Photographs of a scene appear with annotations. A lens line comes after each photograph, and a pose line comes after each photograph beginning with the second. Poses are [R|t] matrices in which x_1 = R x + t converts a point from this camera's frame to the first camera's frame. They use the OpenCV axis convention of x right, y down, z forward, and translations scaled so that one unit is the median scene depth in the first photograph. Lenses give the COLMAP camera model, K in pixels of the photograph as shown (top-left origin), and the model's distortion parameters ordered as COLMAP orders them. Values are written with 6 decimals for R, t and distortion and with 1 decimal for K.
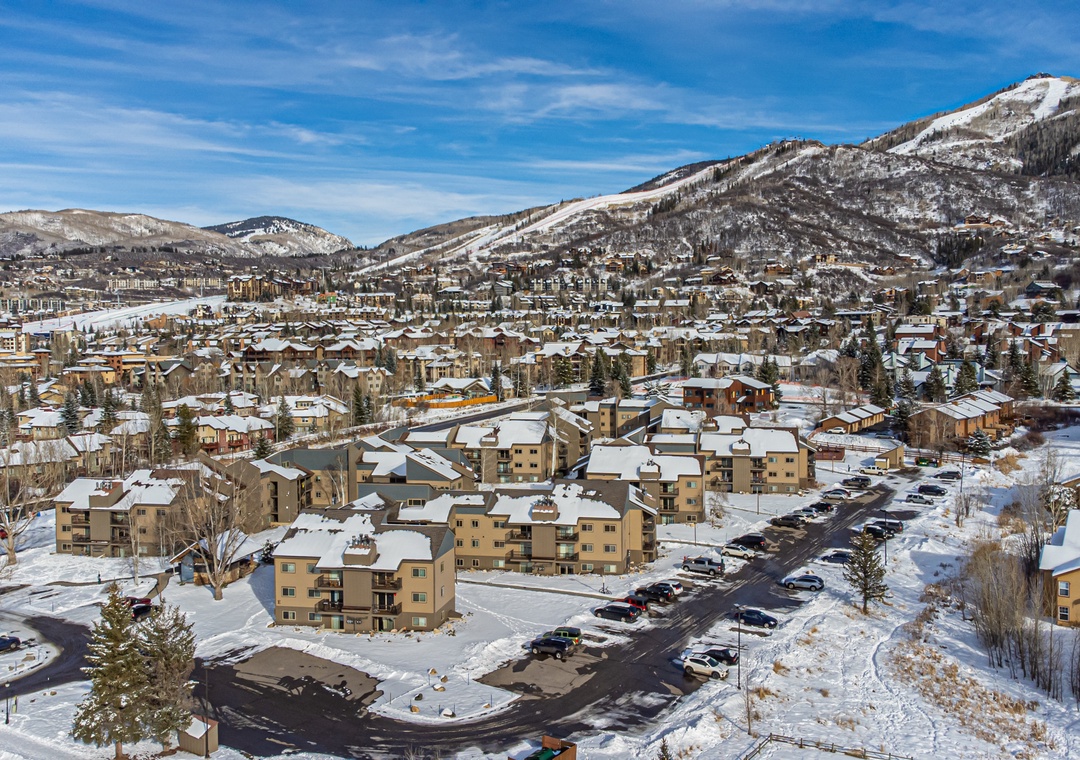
lens RADIAL K [[993.5, 0, 540.0], [0, 993.5, 380.0], [0, 0, 1]] dist [0.046298, -0.006327]
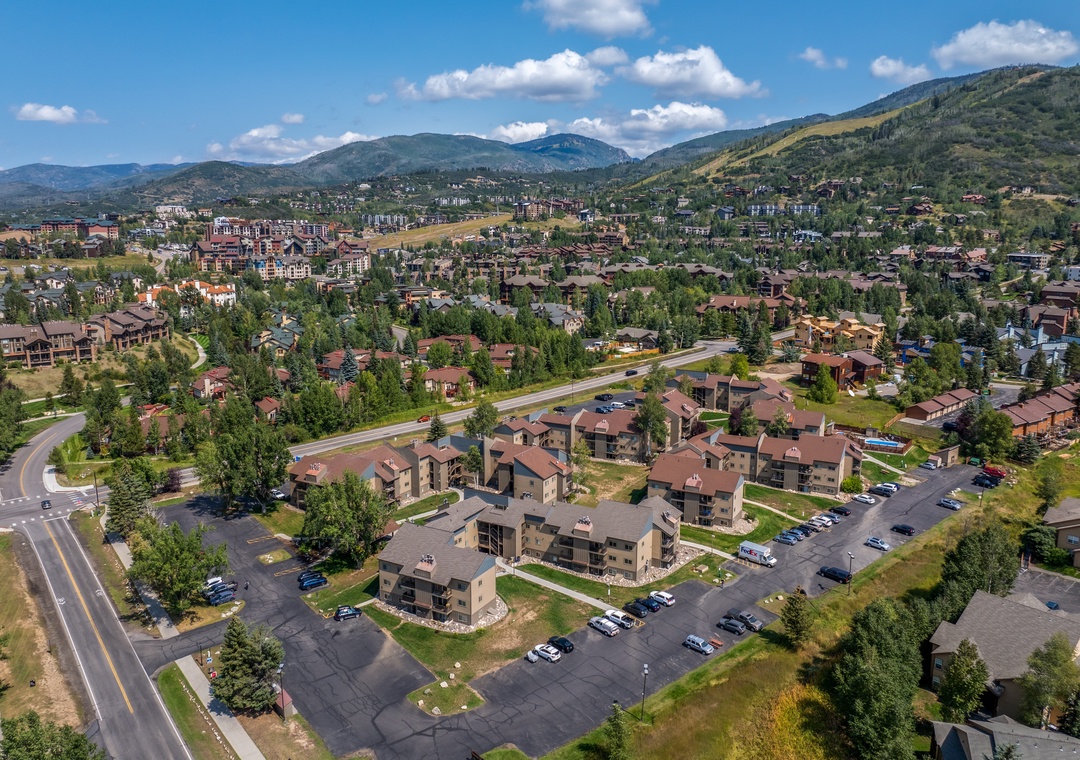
lens RADIAL K [[791.5, 0, 540.0], [0, 791.5, 380.0], [0, 0, 1]] dist [-0.039503, -0.001580]
pose [[0.957416, 0.062509, -0.281865, 0.029795], [-0.021164, 0.988849, 0.147408, -0.028262], [0.287936, -0.135165, 0.948063, -0.002200]]
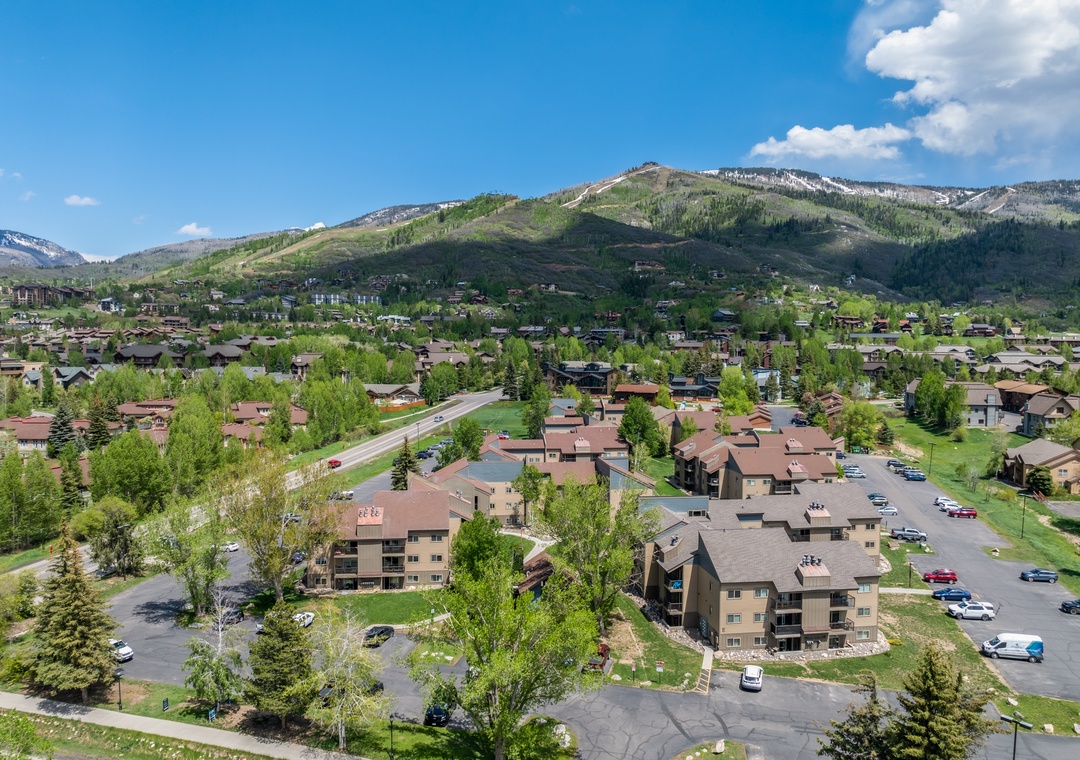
lens RADIAL K [[791.5, 0, 540.0], [0, 791.5, 380.0], [0, 0, 1]] dist [-0.039503, -0.001580]
pose [[0.940959, -0.003432, 0.338502, -0.072156], [0.002788, 0.999993, 0.002389, -0.002568], [-0.338508, -0.001304, 0.940962, 0.035089]]
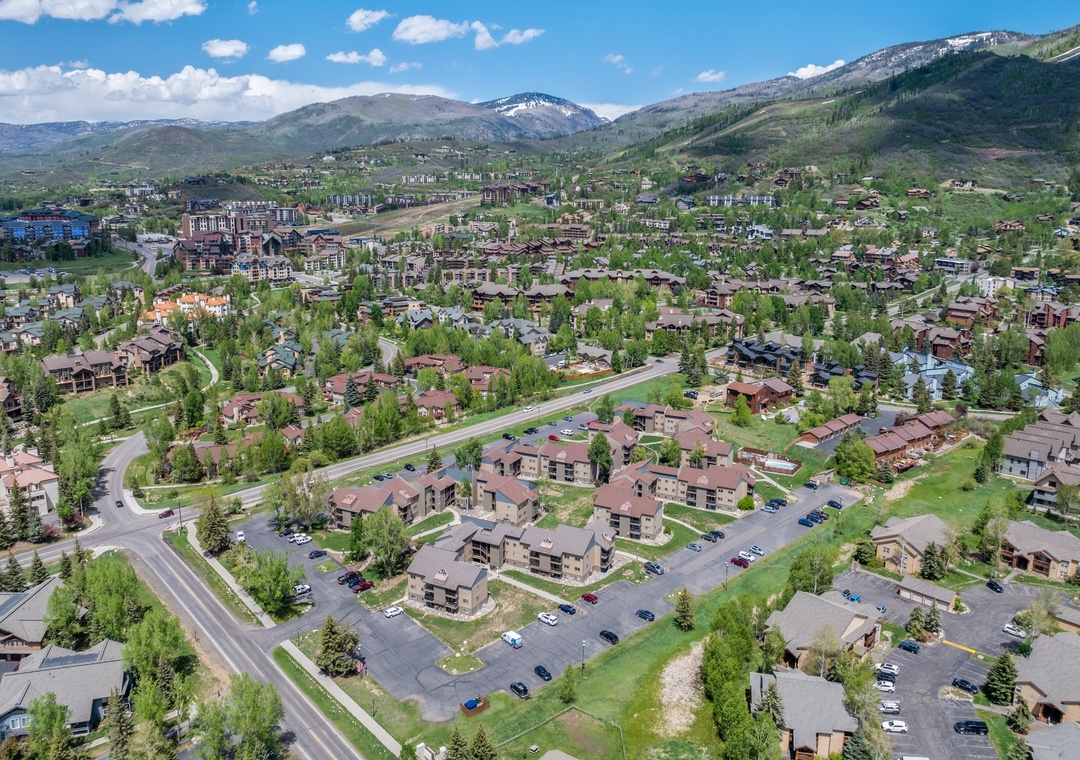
lens RADIAL K [[805.7, 0, 530.1], [0, 805.7, 375.9], [0, 0, 1]] dist [-0.038451, -0.003931]
pose [[0.965492, 0.066448, -0.251813, 0.043512], [-0.019549, 0.982667, 0.184348, -0.060844], [0.259698, -0.173064, 0.950056, -0.057069]]
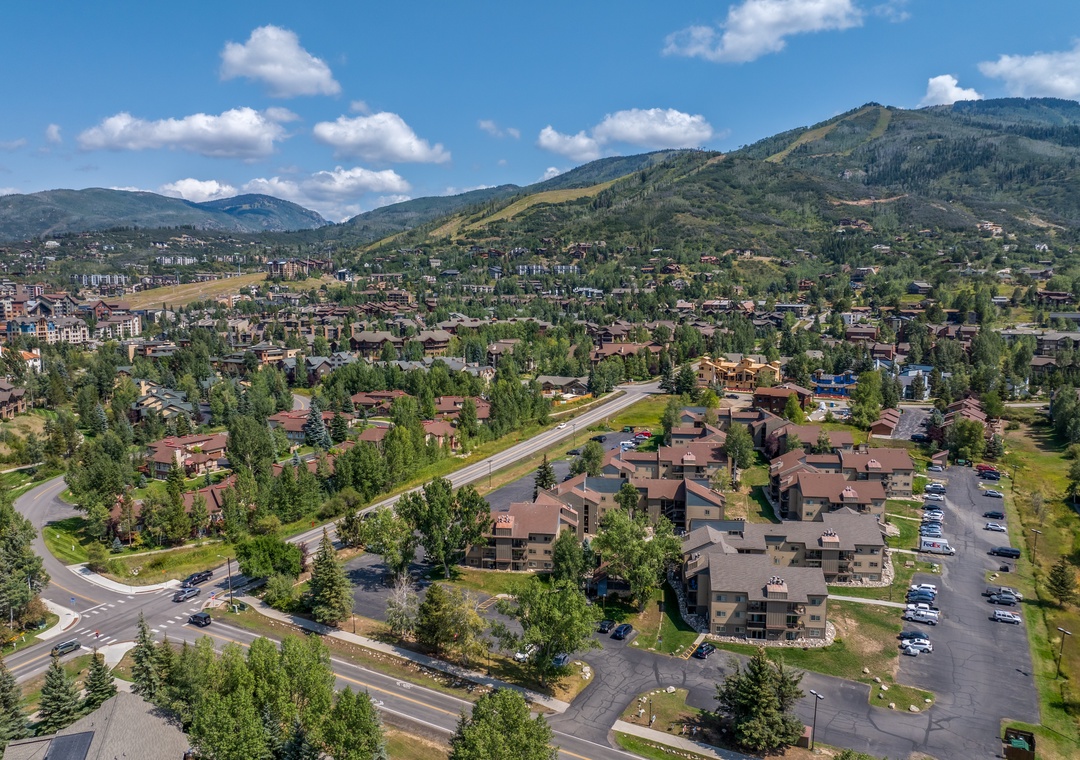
lens RADIAL K [[786.4, 0, 540.6], [0, 786.4, 397.8], [0, 0, 1]] dist [-0.032111, -0.004676]
pose [[0.996429, -0.004776, 0.084294, -0.064445], [-0.002709, 0.996077, 0.088453, -0.022214], [-0.084386, -0.088366, 0.992507, -0.011748]]
